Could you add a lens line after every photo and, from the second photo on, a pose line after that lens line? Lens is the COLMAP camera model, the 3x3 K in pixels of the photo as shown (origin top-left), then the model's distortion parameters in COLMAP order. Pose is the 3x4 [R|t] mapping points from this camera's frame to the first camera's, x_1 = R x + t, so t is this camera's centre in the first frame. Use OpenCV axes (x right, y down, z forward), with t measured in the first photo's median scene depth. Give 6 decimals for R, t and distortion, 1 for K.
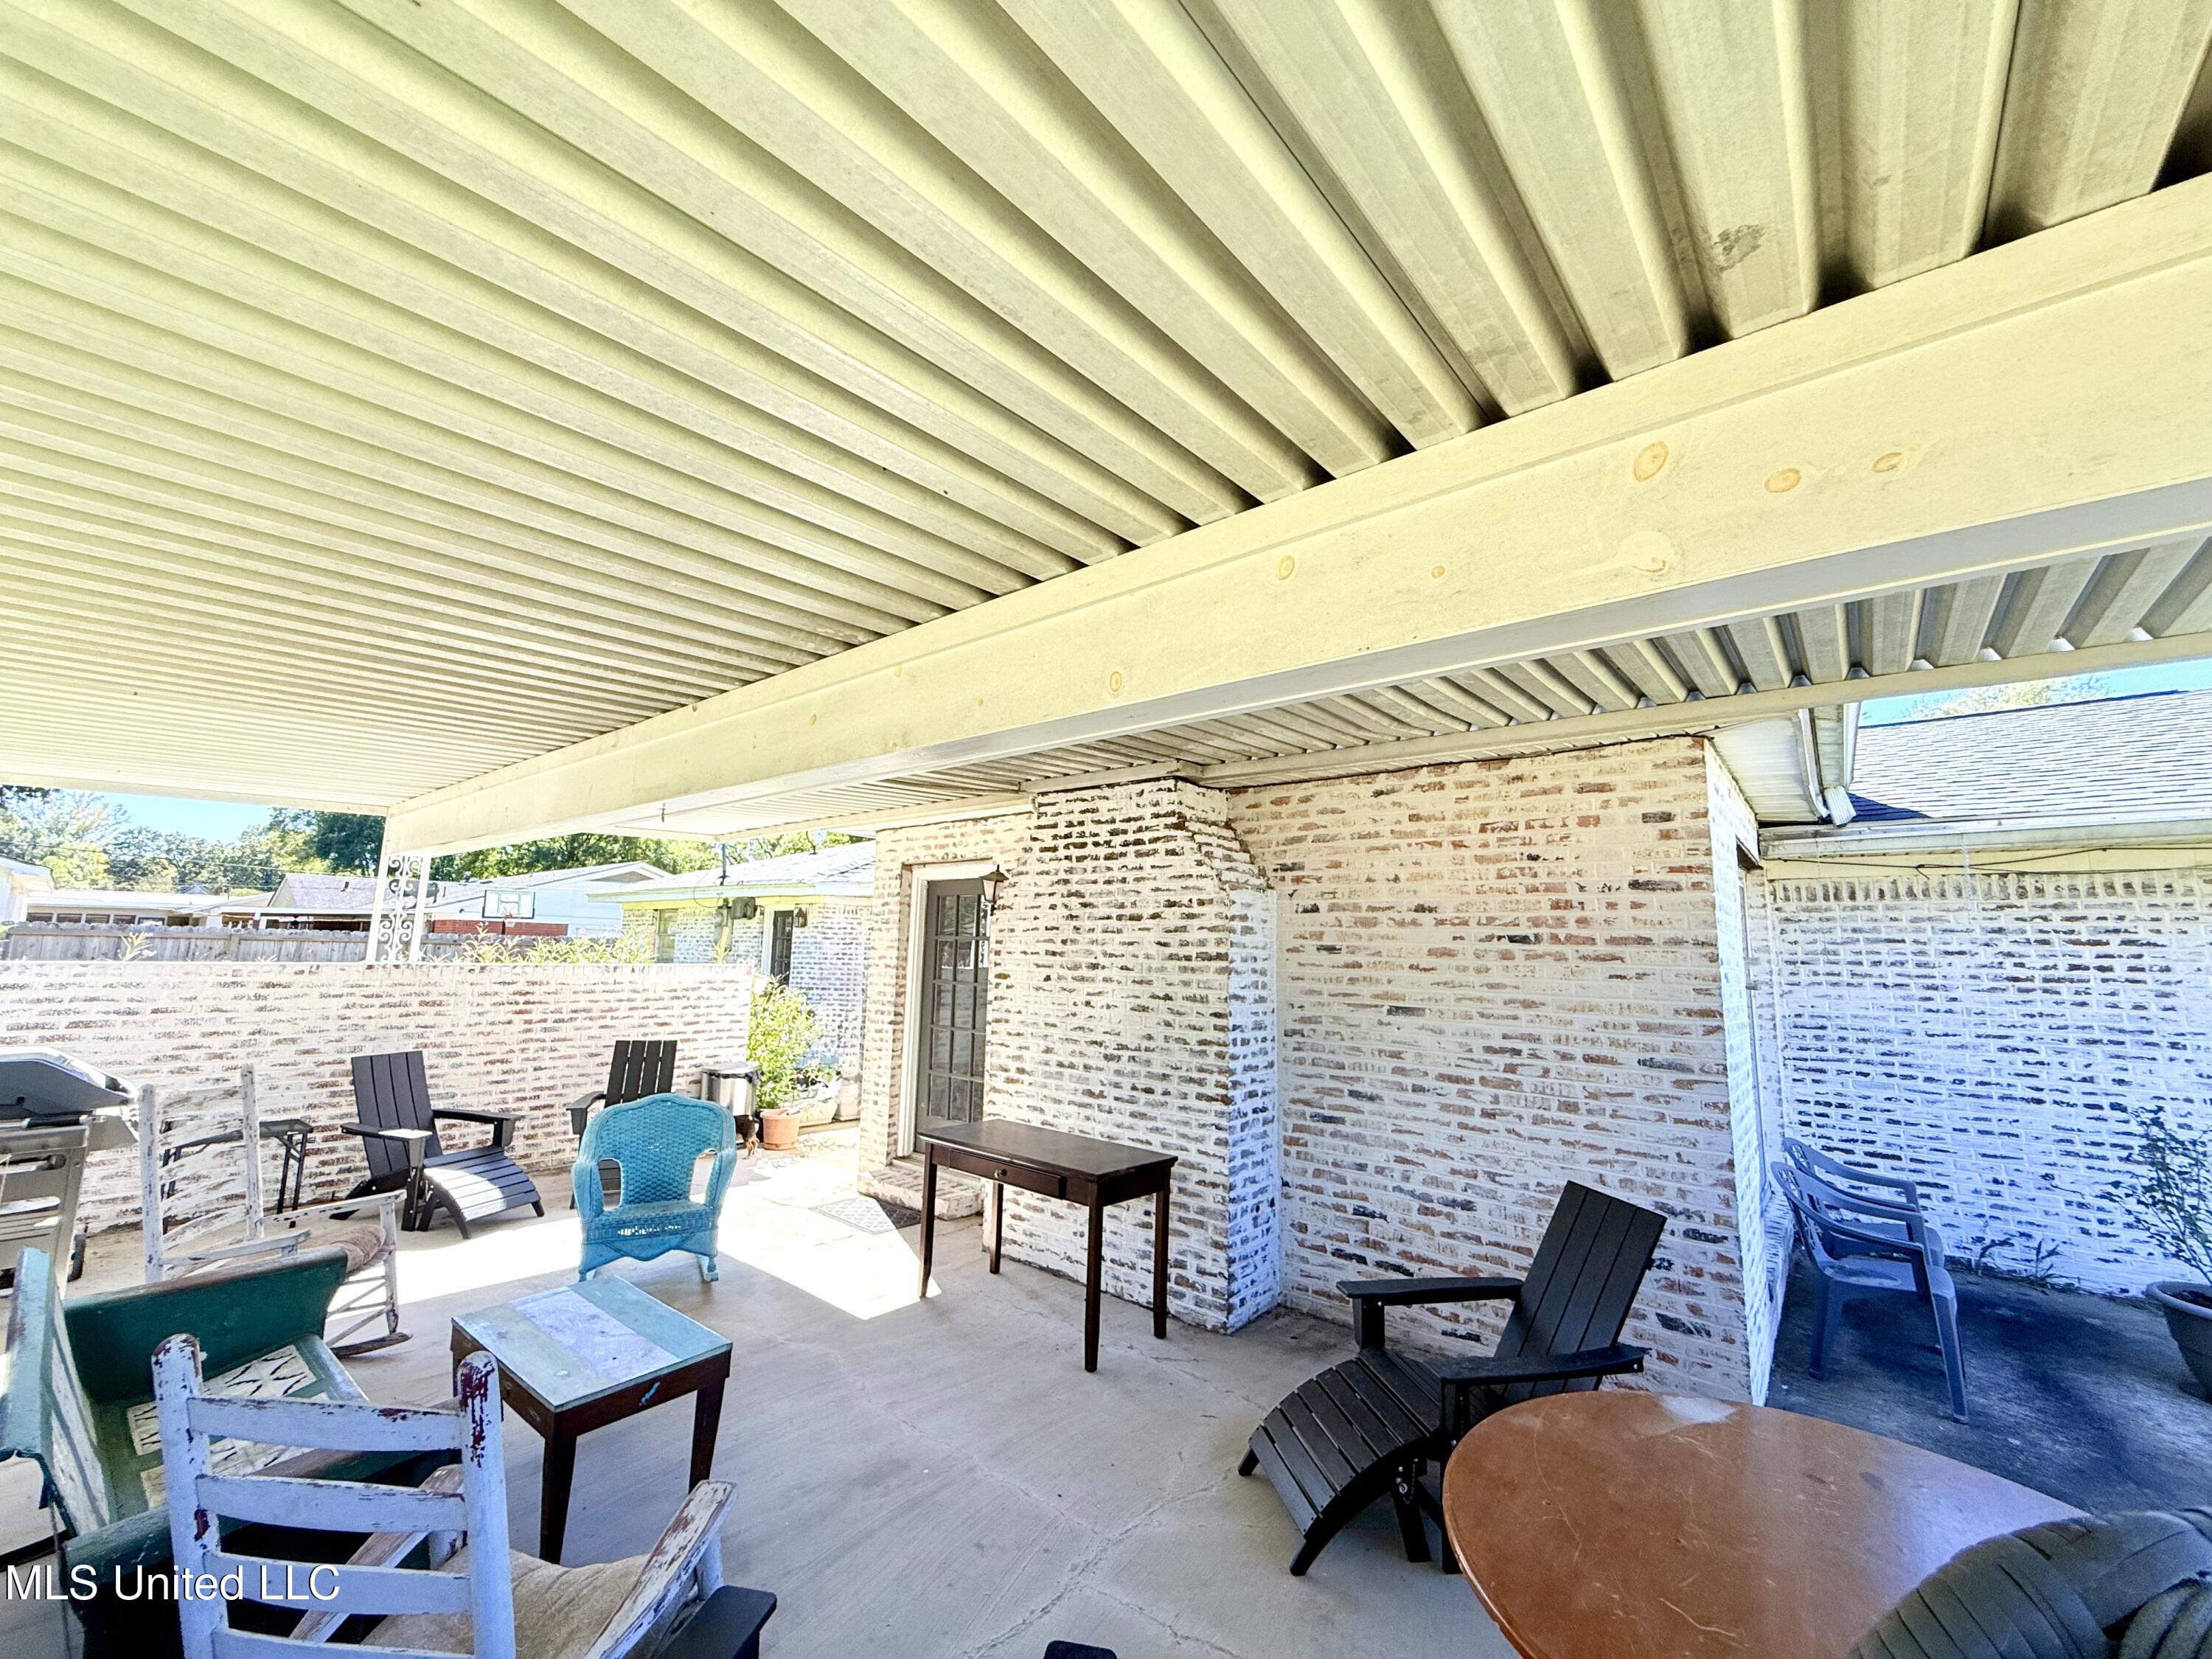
lens RADIAL K [[882.5, 0, 1108.1], [0, 882.5, 826.7], [0, 0, 1]] dist [-0.002015, 0.000987]
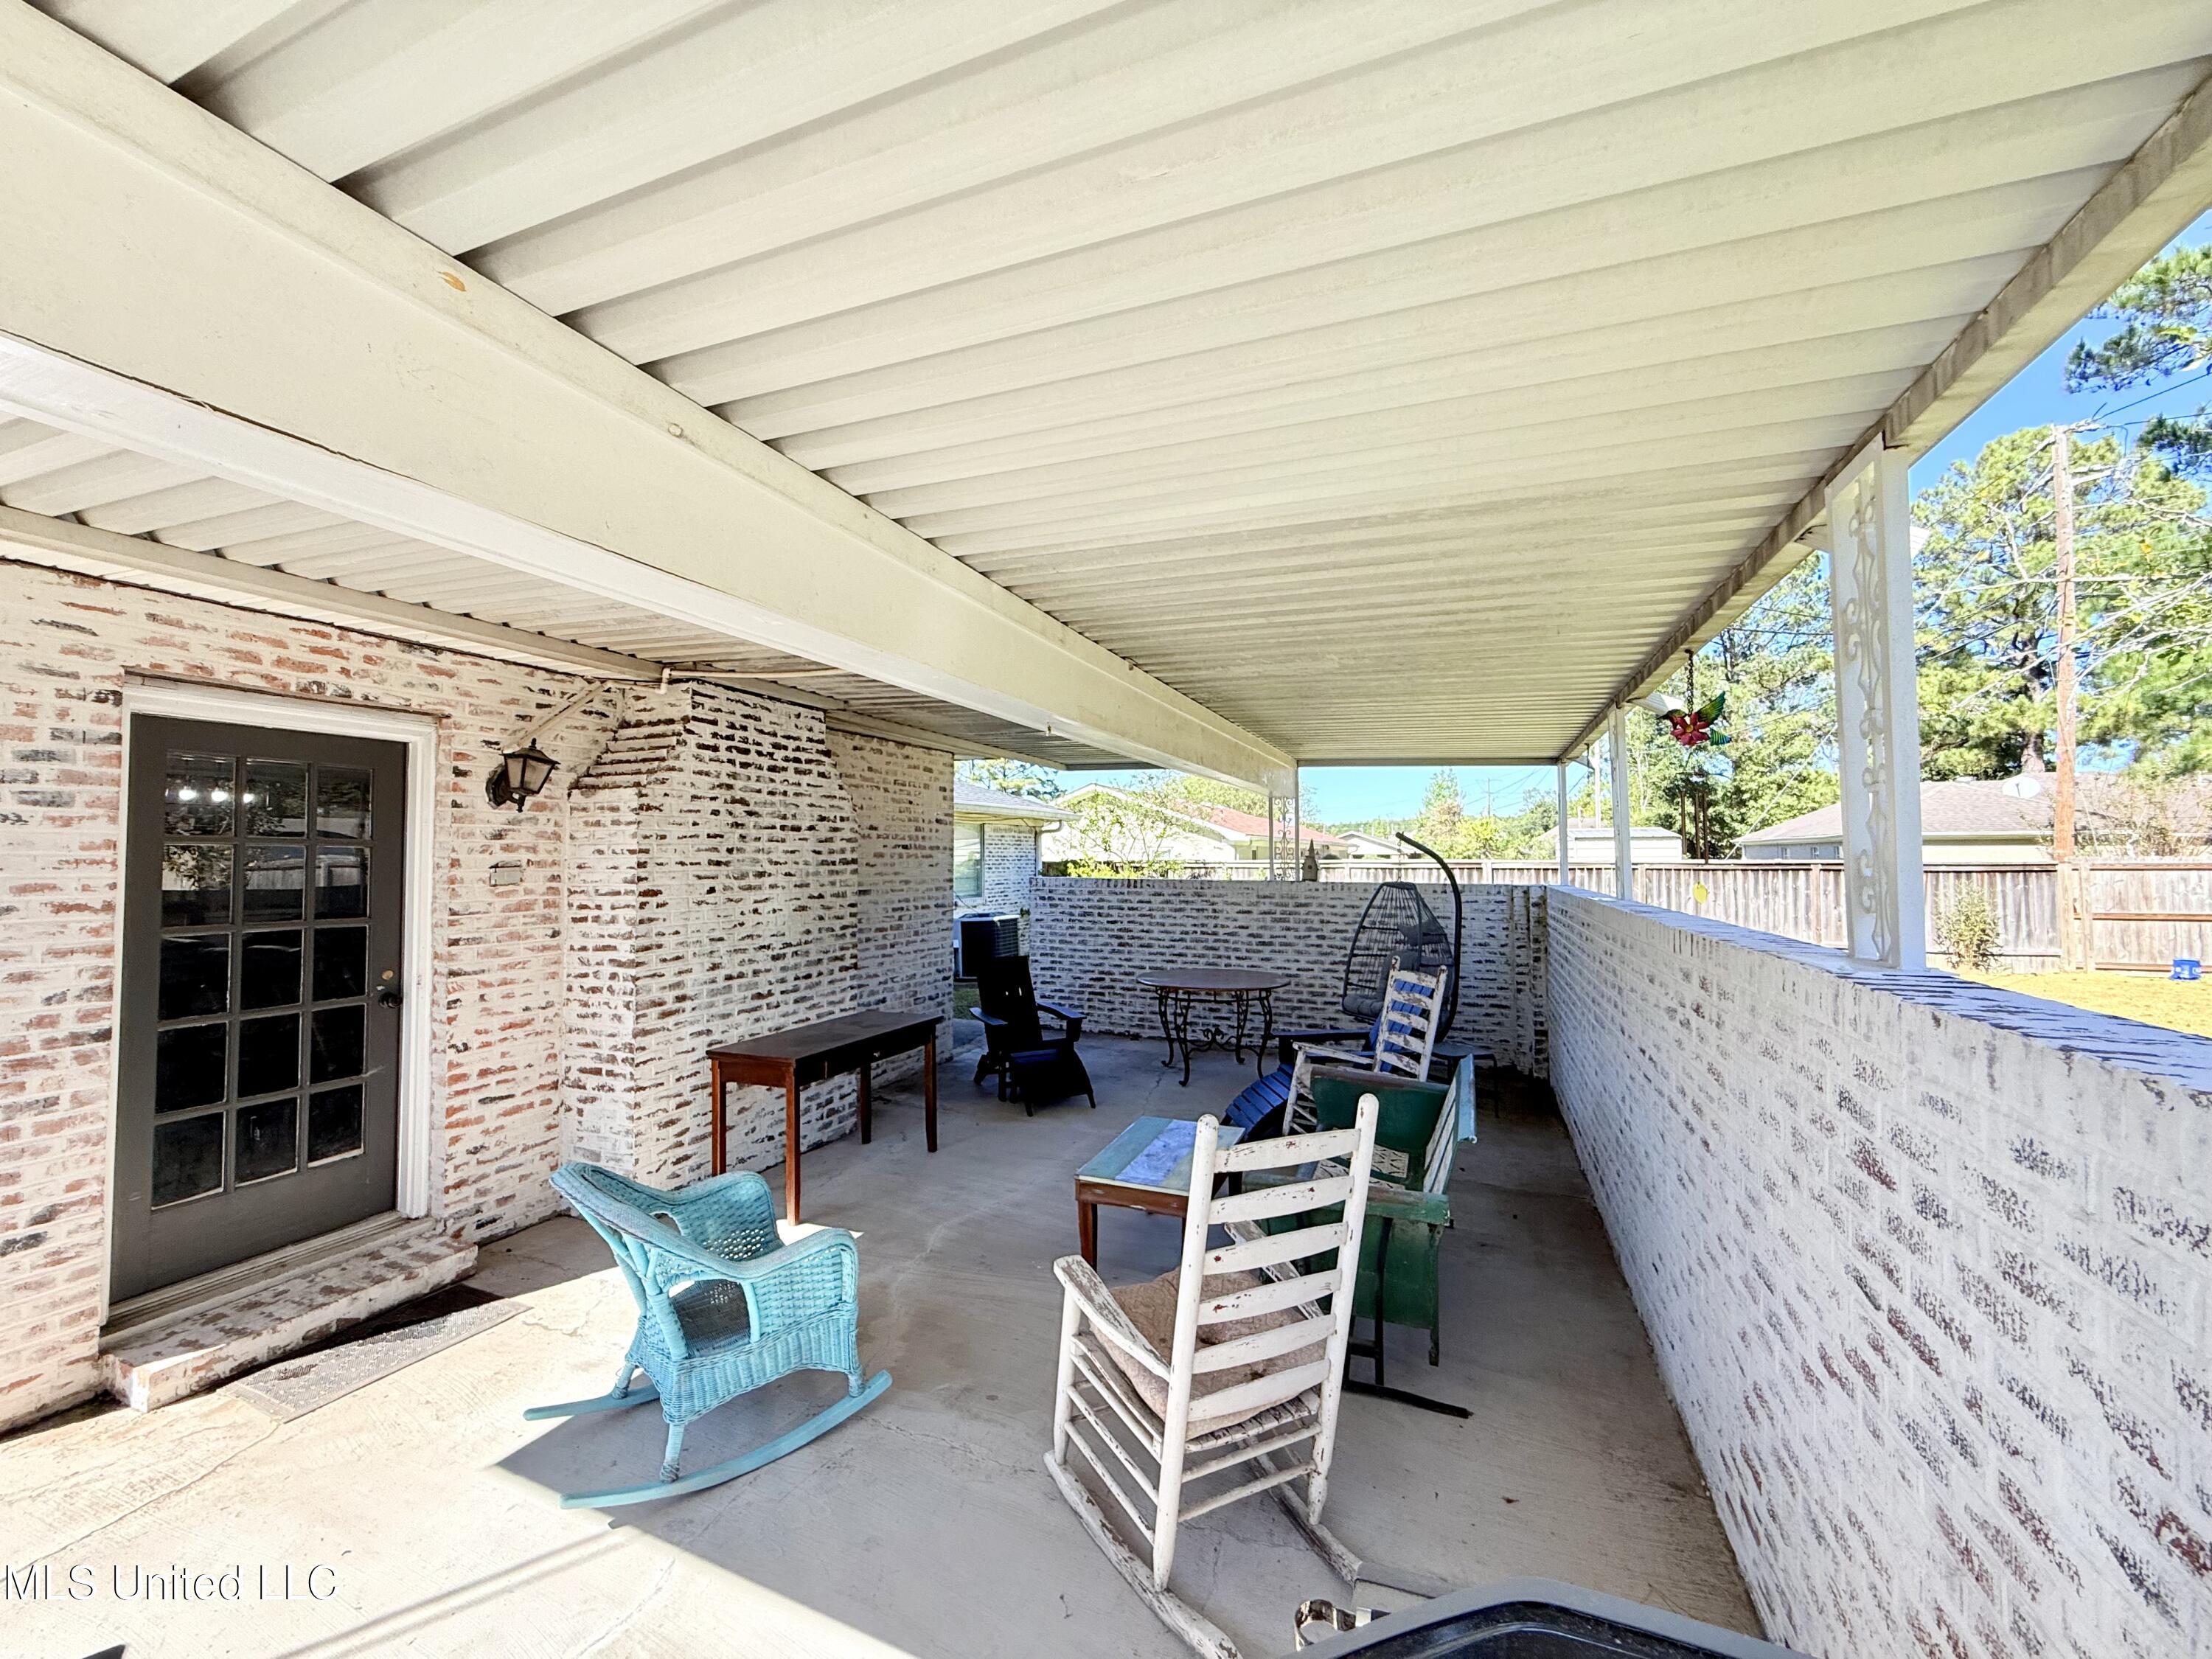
lens RADIAL K [[882.5, 0, 1098.6], [0, 882.5, 823.6], [0, 0, 1]] dist [-0.002015, 0.000987]
pose [[-0.300718, 0.013350, 0.953620, -1.124253], [-0.141099, 0.988276, -0.058330, 0.106475], [-0.943218, -0.152096, -0.295308, 0.957829]]
